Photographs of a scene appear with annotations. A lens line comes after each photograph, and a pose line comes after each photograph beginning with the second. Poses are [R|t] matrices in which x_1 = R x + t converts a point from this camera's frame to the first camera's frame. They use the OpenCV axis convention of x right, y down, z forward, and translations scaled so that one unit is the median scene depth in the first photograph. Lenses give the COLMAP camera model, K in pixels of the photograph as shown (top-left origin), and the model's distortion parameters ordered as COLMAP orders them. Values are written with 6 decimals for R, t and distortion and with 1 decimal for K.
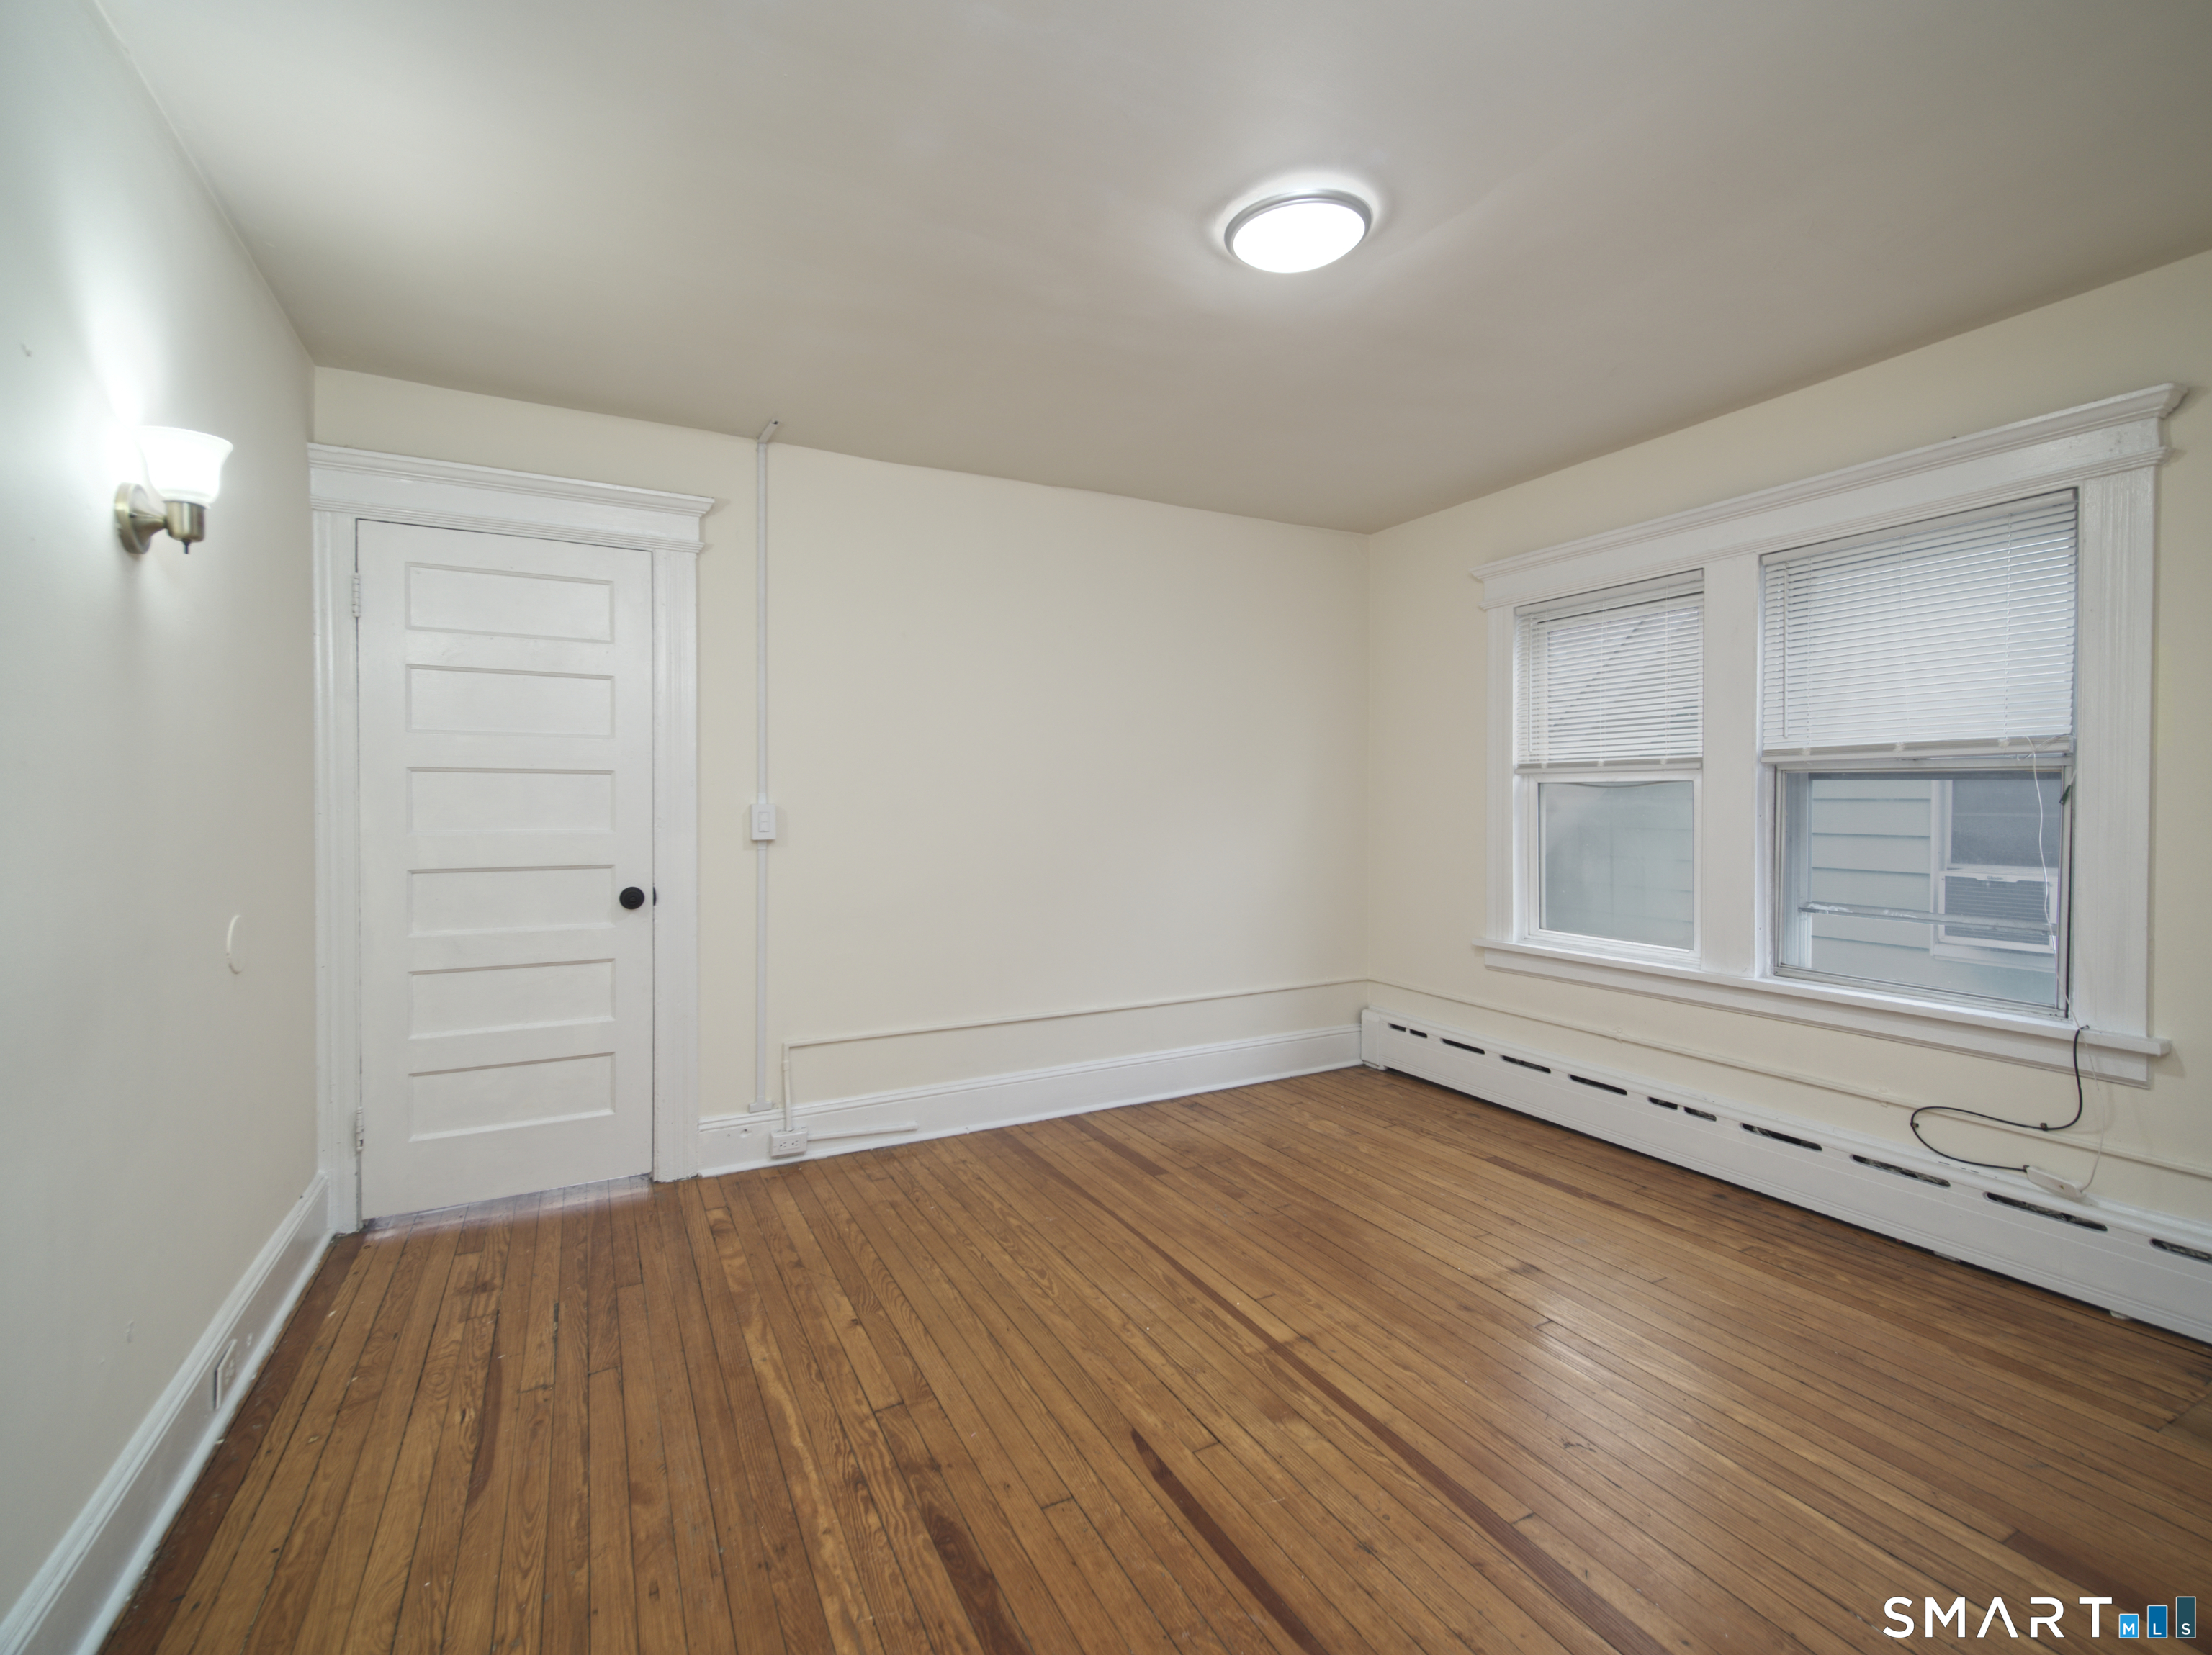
lens RADIAL K [[985.0, 0, 1099.7], [0, 985.0, 800.7], [0, 0, 1]] dist [0.017300, -0.006623]
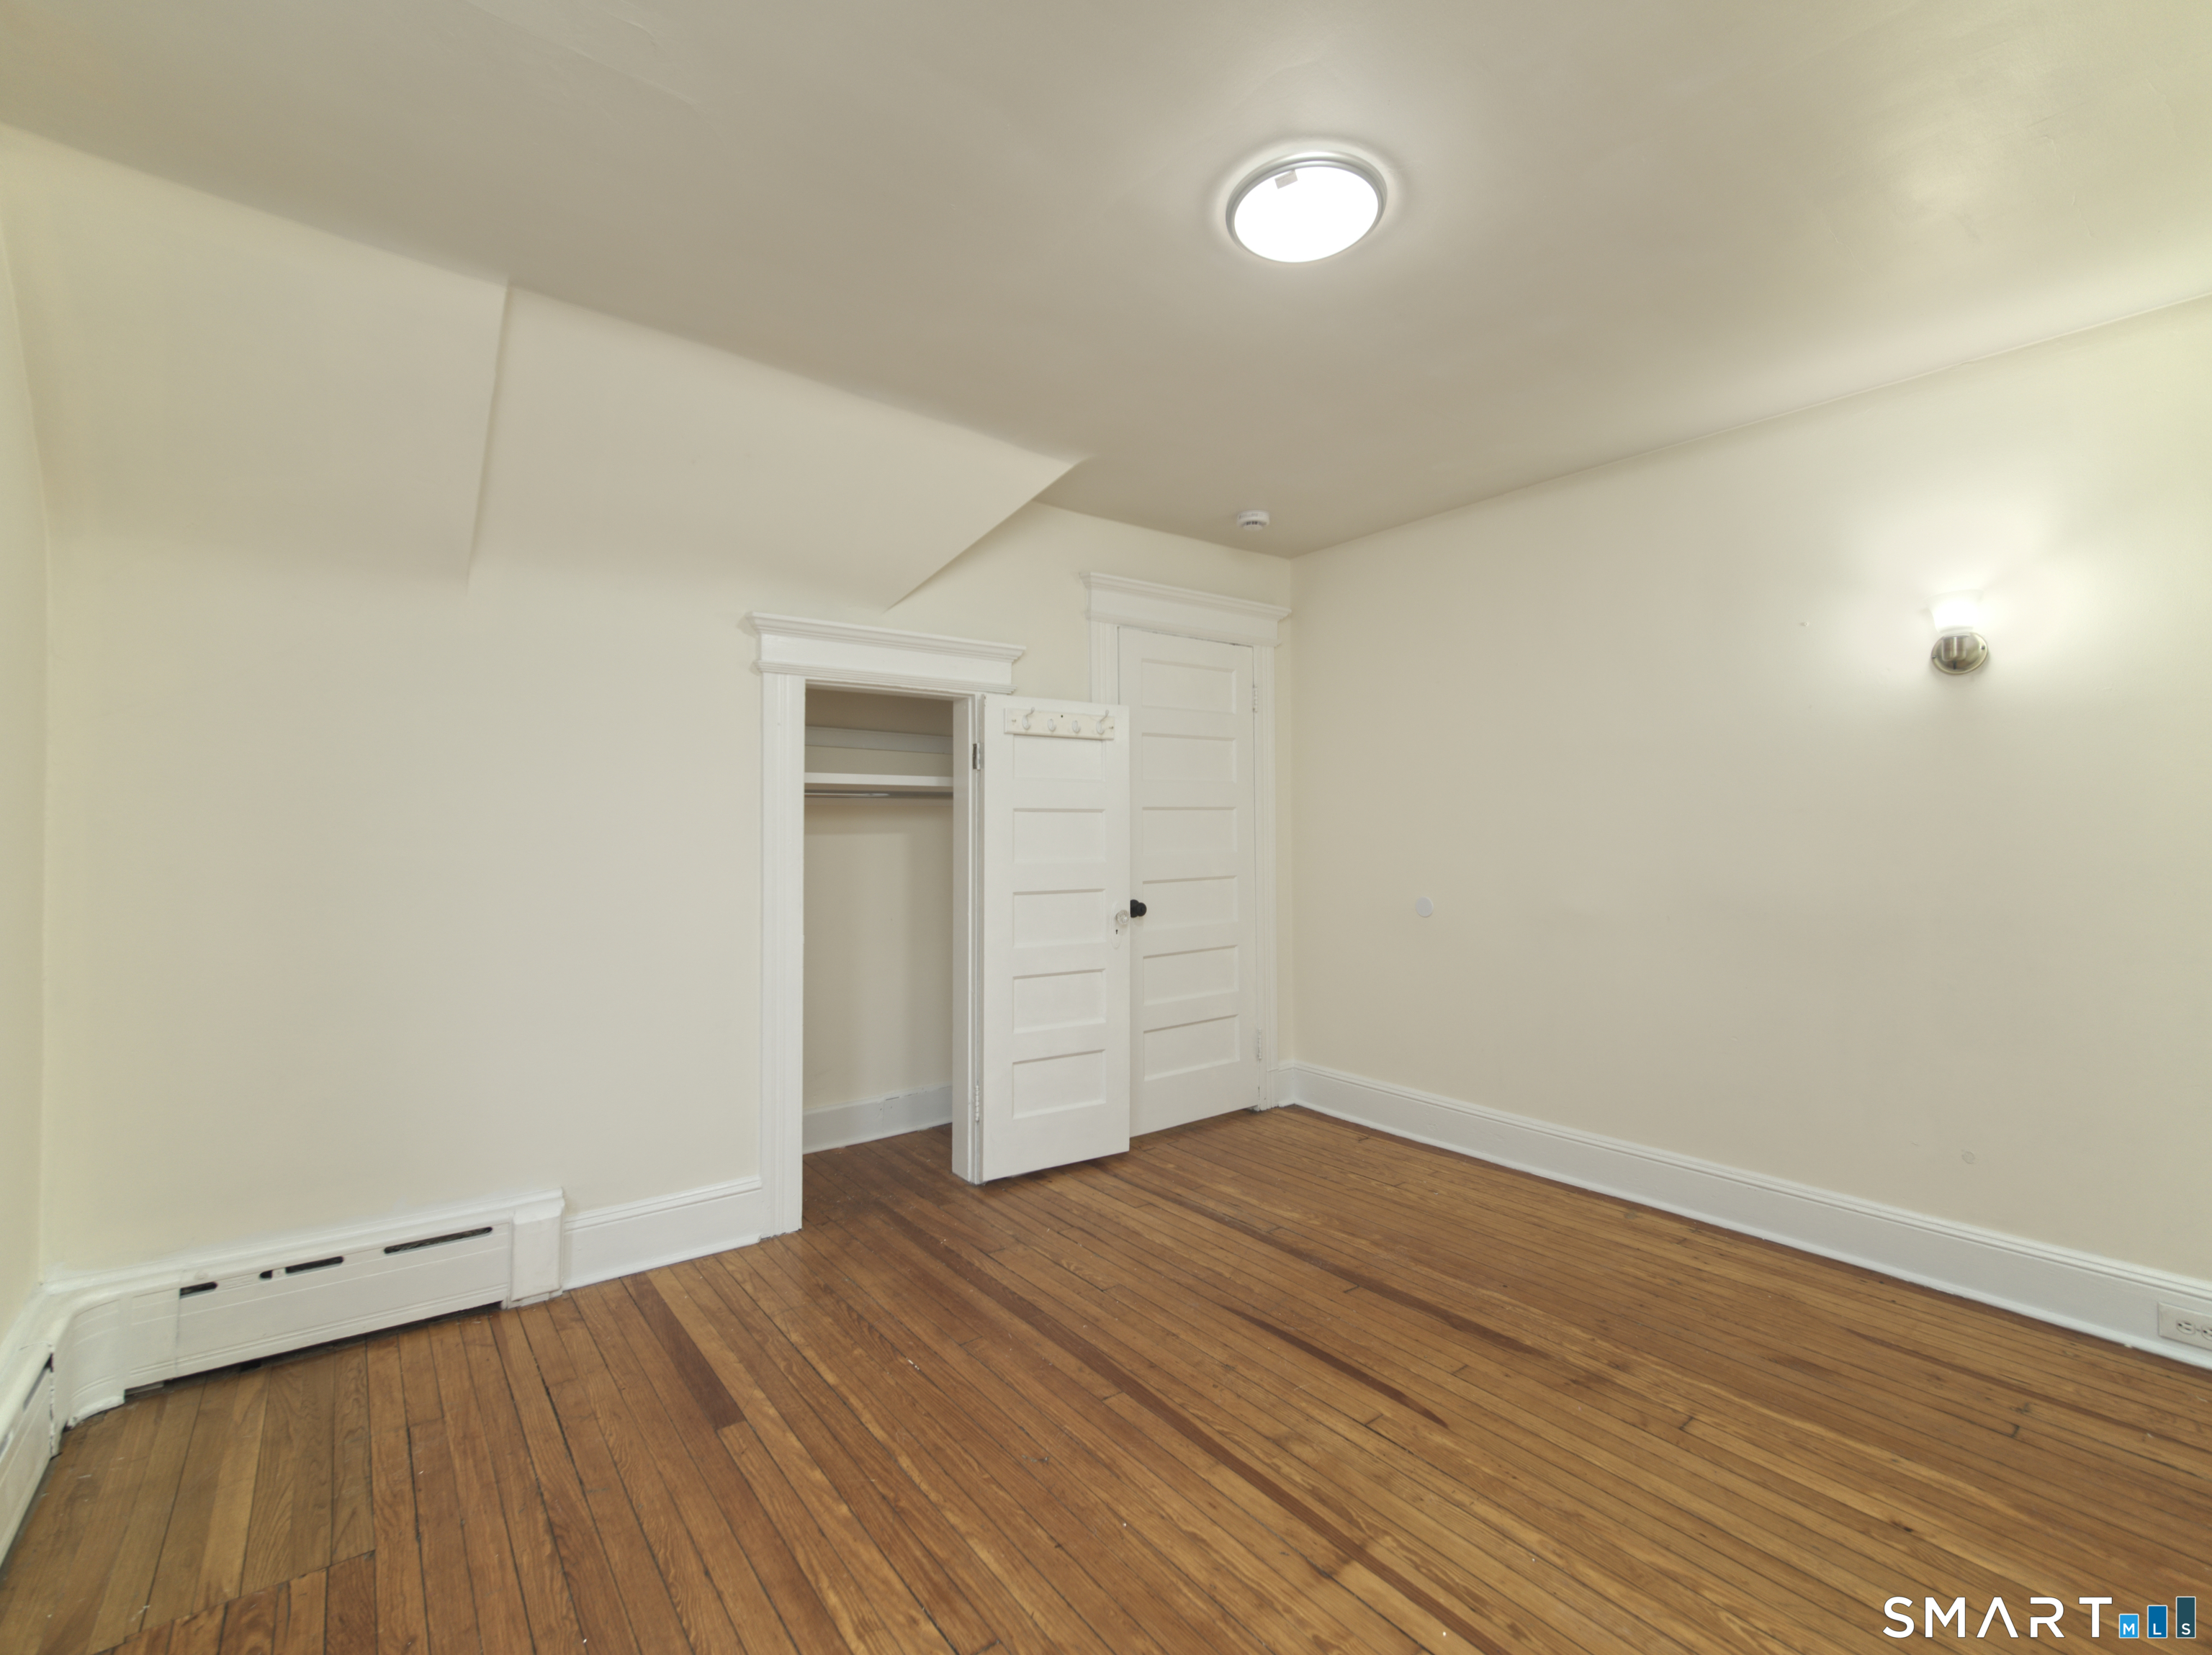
lens RADIAL K [[985.0, 0, 1099.7], [0, 985.0, 800.7], [0, 0, 1]] dist [0.017300, -0.006623]
pose [[-0.985113, -0.001134, -0.171902, 0.560823], [0.001680, 0.999867, -0.016222, -0.014228], [0.171897, -0.016270, -0.984981, 1.920391]]
